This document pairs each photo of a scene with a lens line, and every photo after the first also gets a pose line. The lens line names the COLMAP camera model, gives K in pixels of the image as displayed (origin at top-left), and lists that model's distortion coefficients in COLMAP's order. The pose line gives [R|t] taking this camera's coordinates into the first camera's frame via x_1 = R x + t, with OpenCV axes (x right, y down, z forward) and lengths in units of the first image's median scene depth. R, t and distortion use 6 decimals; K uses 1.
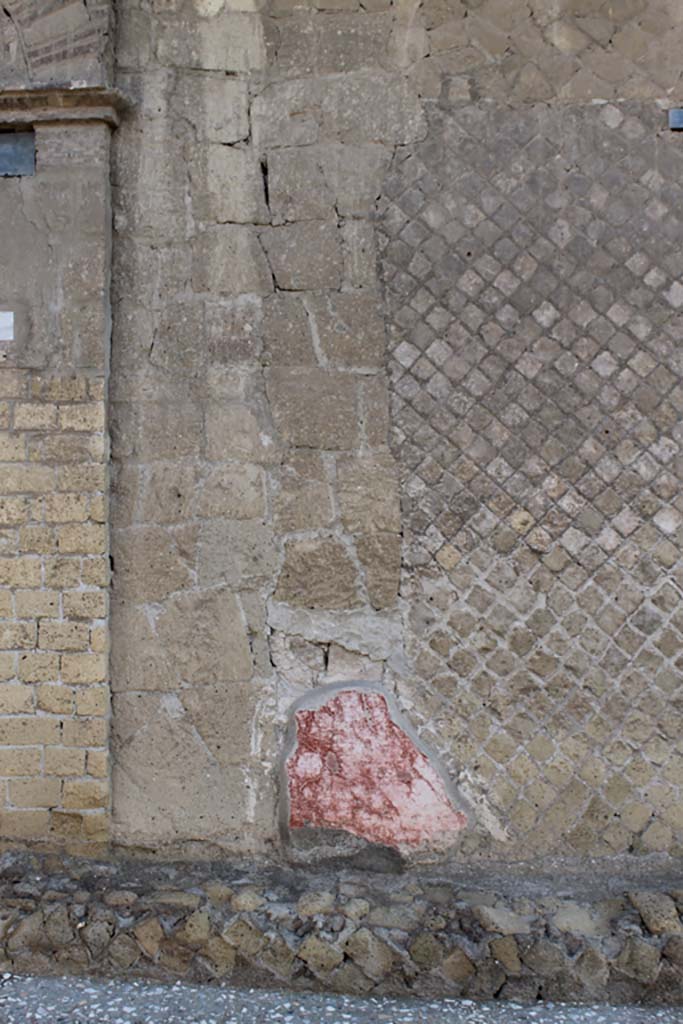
lens RADIAL K [[1068.2, 0, 341.5], [0, 1068.2, 512.0], [0, 0, 1]] dist [-0.108330, 0.127647]
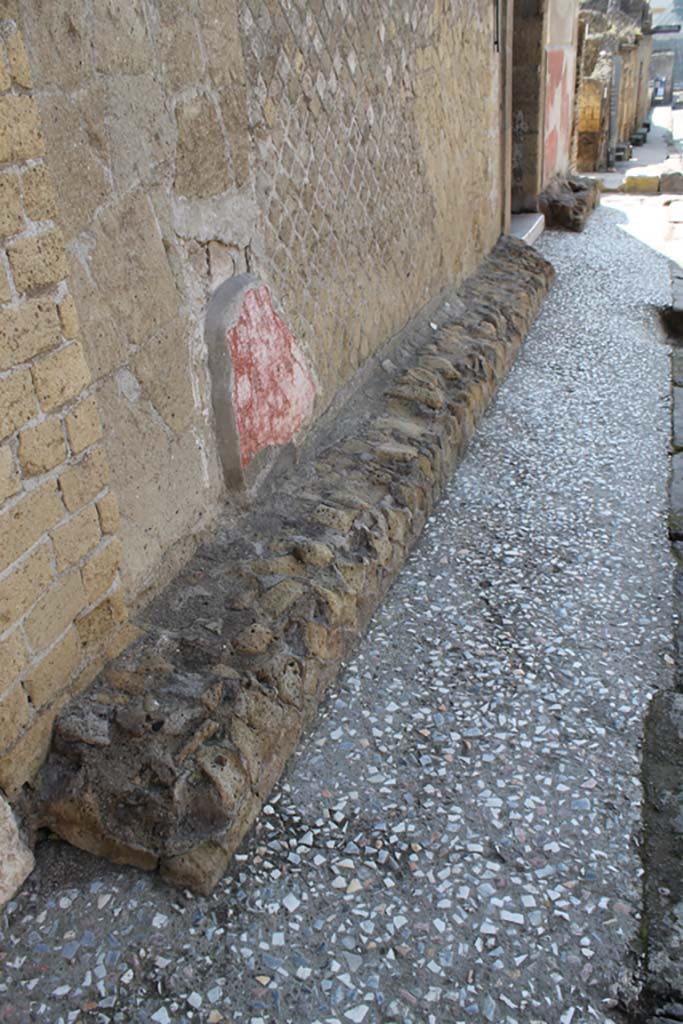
lens RADIAL K [[853.1, 0, 341.5], [0, 853.1, 512.0], [0, 0, 1]] dist [-0.171025, 0.141555]
pose [[0.304010, -0.473744, 0.826526, -0.564173], [0.029588, 0.871866, 0.488849, 0.000208], [-0.952209, -0.124160, 0.279073, 0.691463]]
